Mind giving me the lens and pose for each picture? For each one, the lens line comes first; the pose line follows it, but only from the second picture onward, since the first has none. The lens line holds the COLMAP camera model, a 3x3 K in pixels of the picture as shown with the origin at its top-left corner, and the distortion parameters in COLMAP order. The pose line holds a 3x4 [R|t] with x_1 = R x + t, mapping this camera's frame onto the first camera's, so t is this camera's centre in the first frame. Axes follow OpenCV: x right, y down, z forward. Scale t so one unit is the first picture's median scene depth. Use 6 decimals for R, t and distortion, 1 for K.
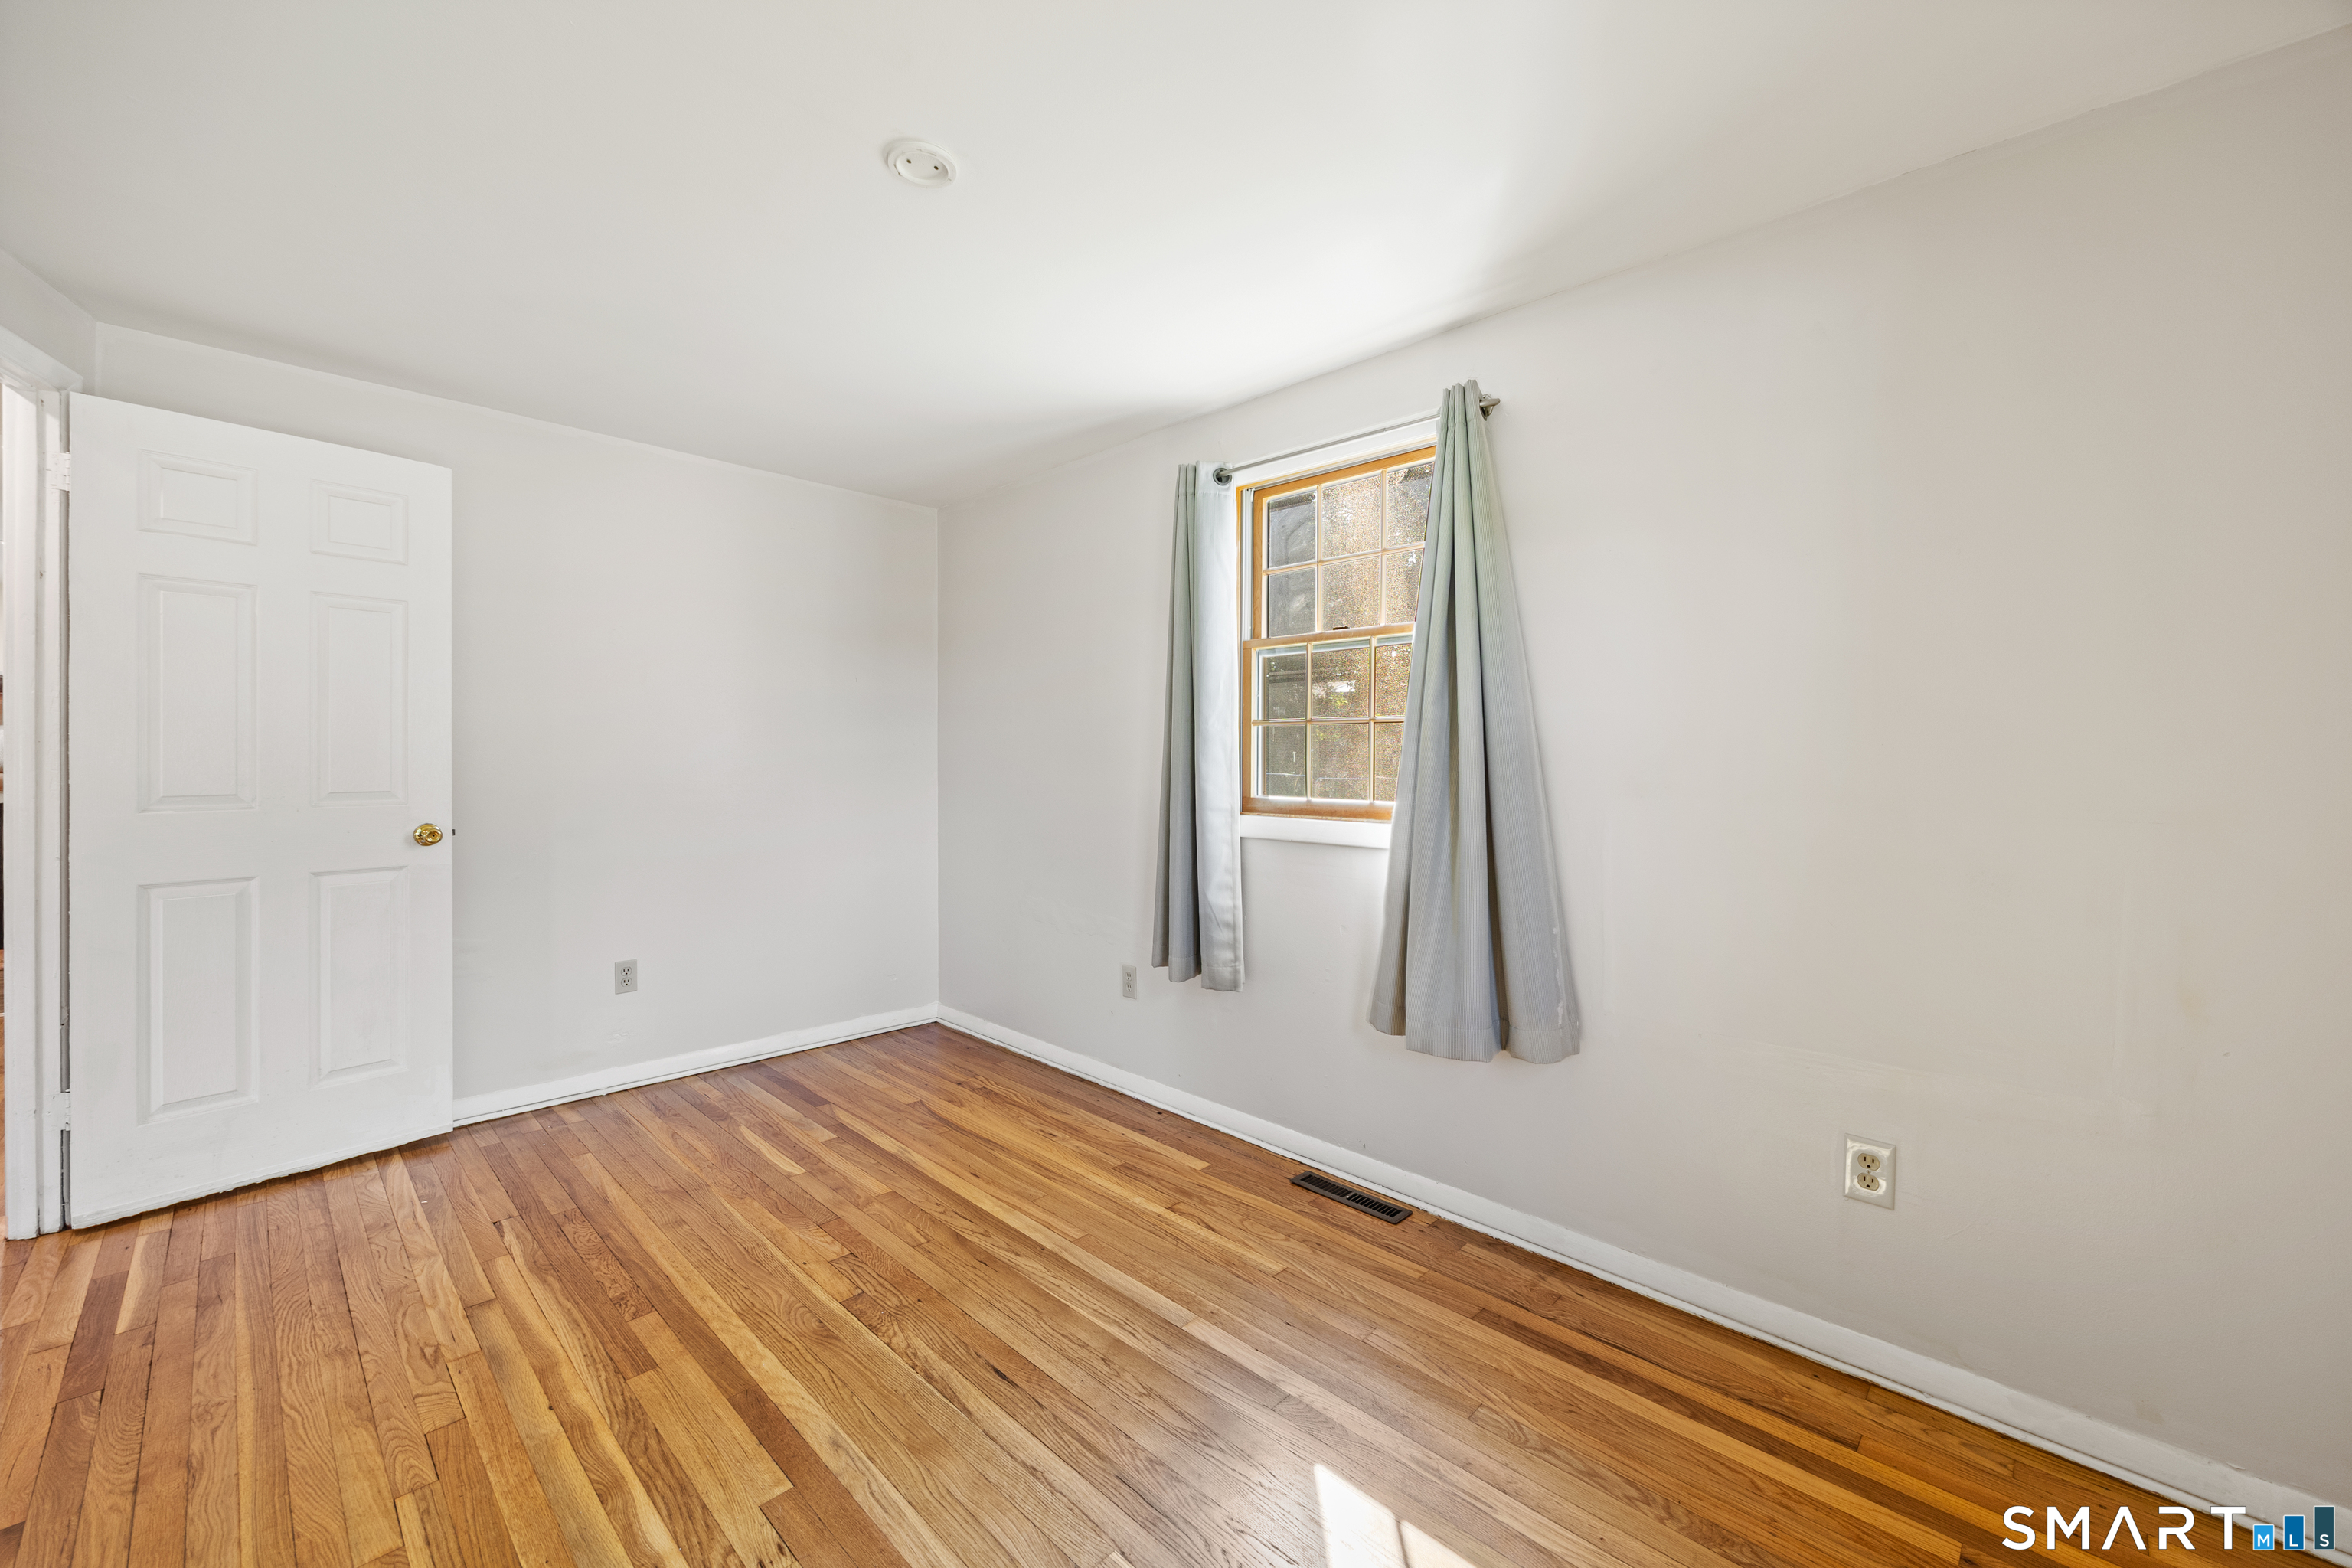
lens RADIAL K [[941.2, 0, 1182.4], [0, 941.2, 763.9], [0, 0, 1]] dist [-0.000491, 0.000155]
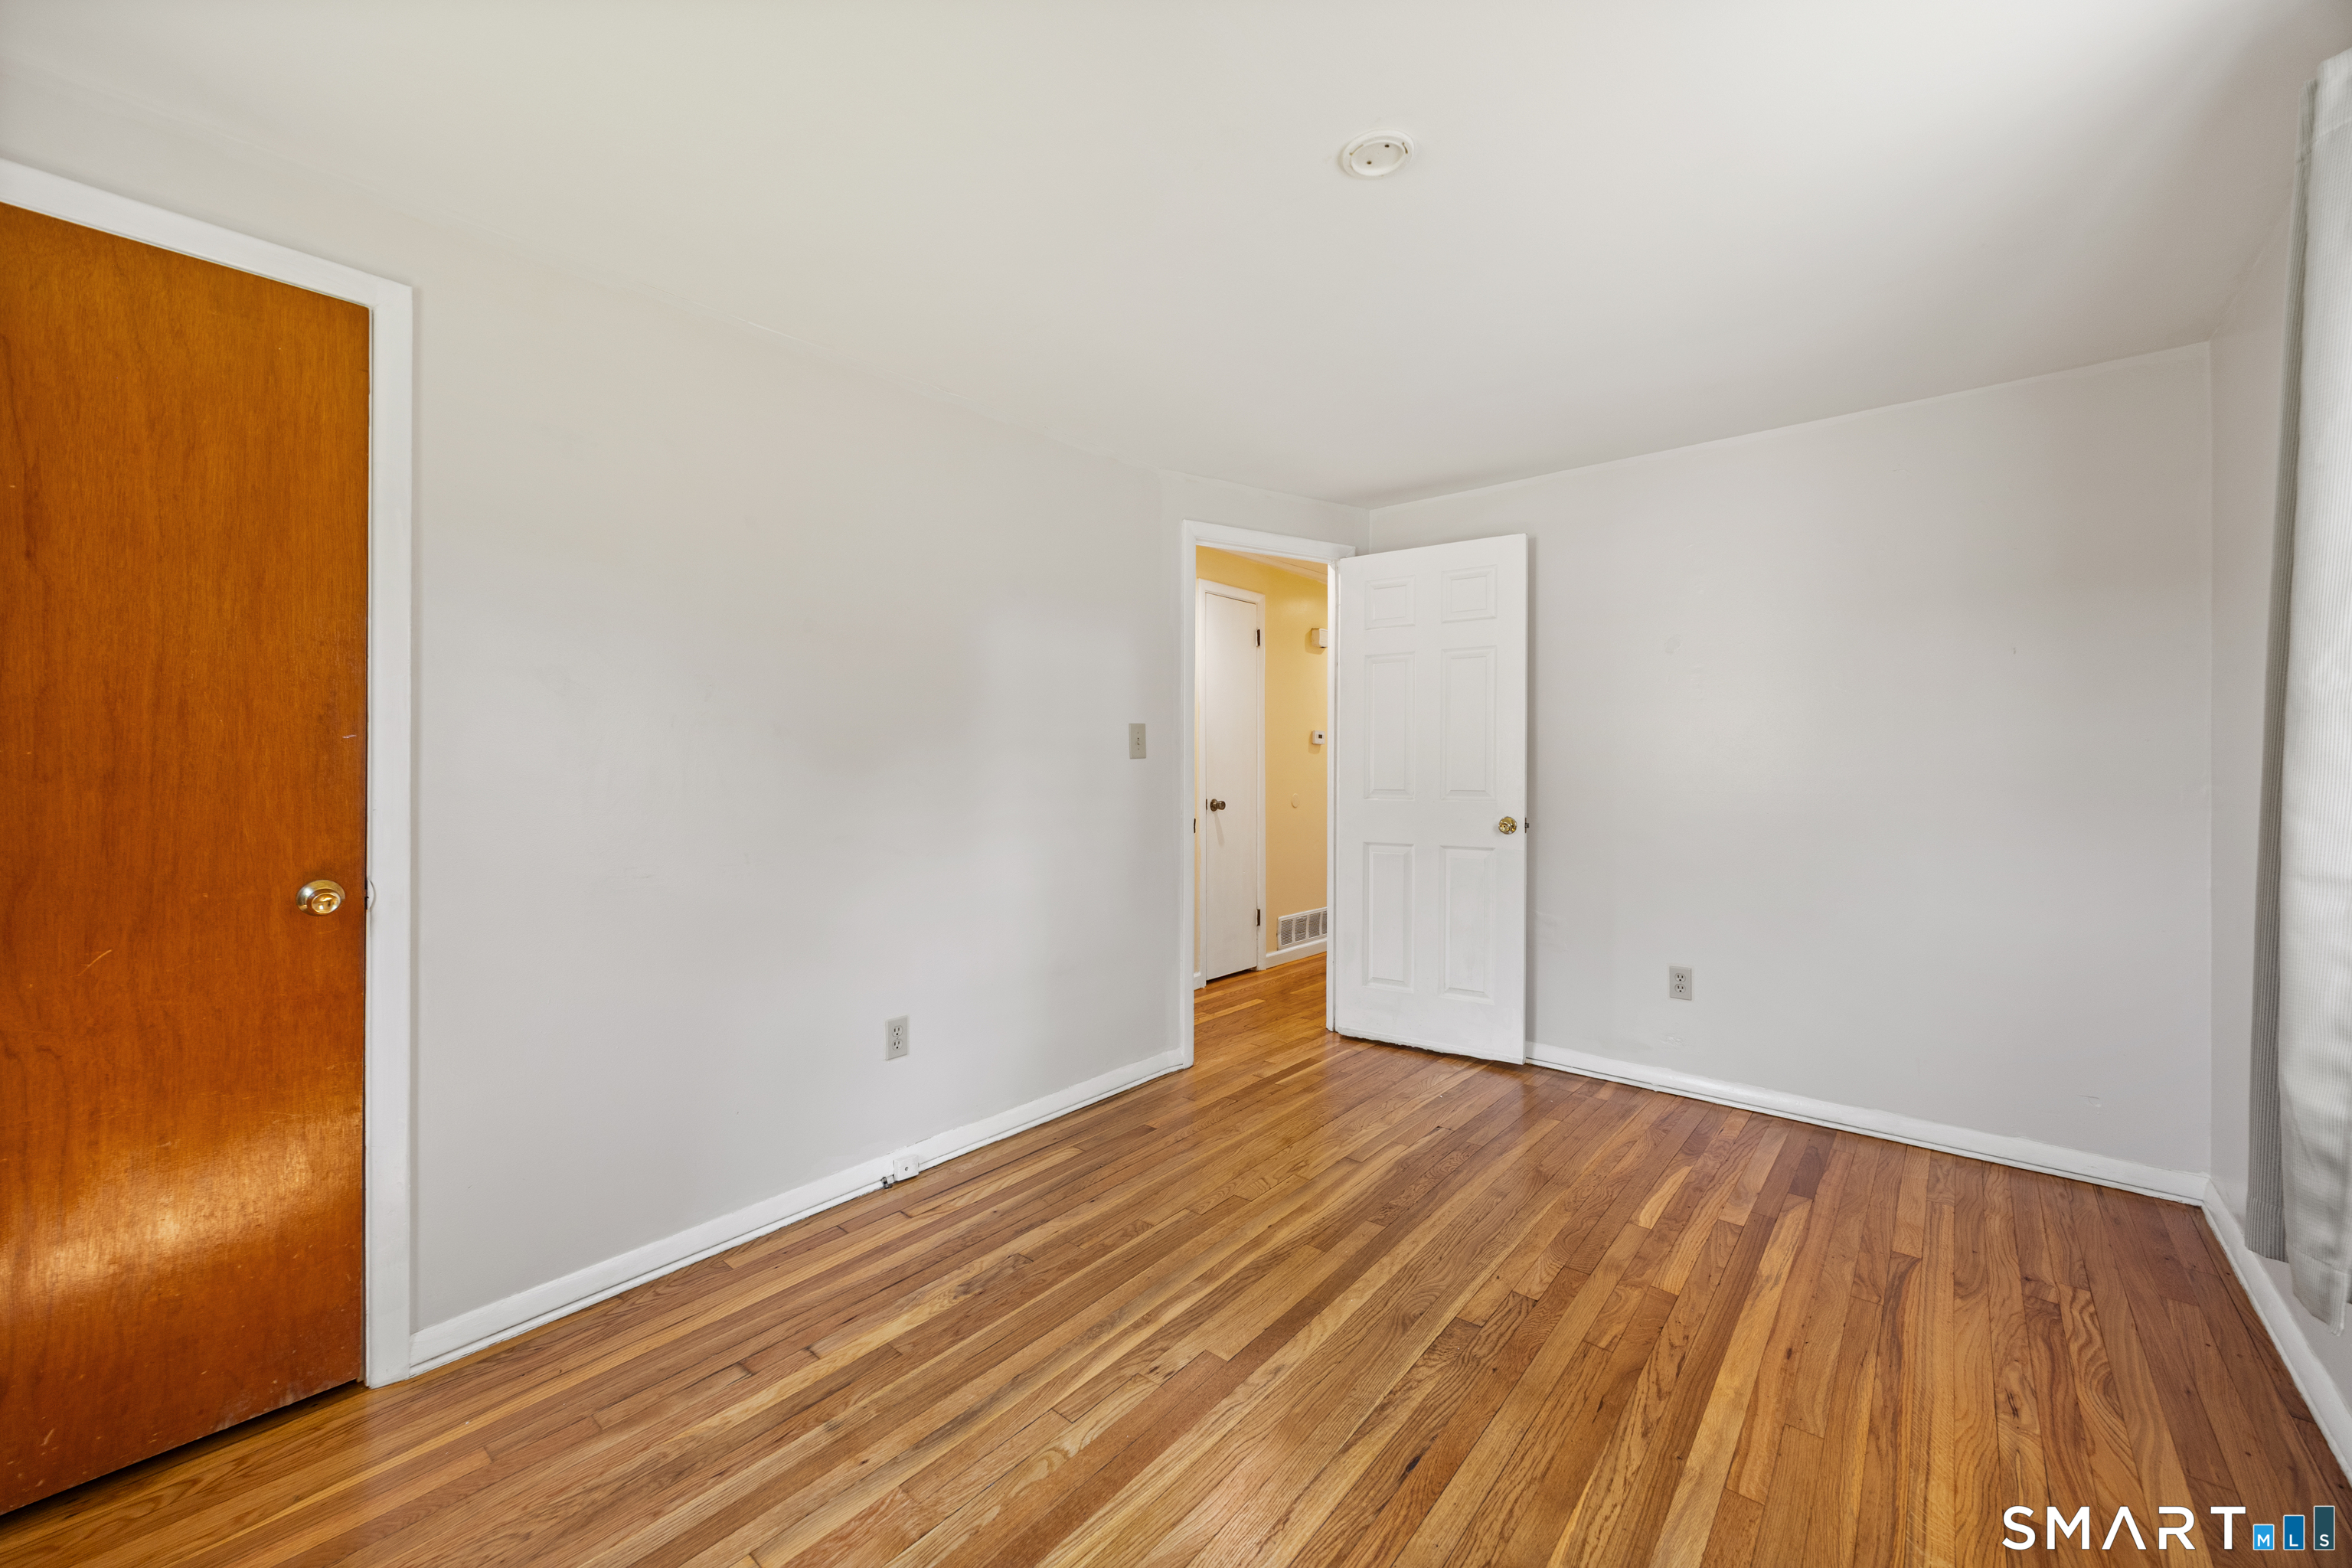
lens RADIAL K [[941.2, 0, 1182.4], [0, 941.2, 763.9], [0, 0, 1]] dist [-0.000491, 0.000155]
pose [[0.044076, -0.004963, -0.999016, 0.540043], [-0.003112, 0.999982, -0.005105, -0.000723], [0.999023, 0.003333, 0.044060, 0.591225]]
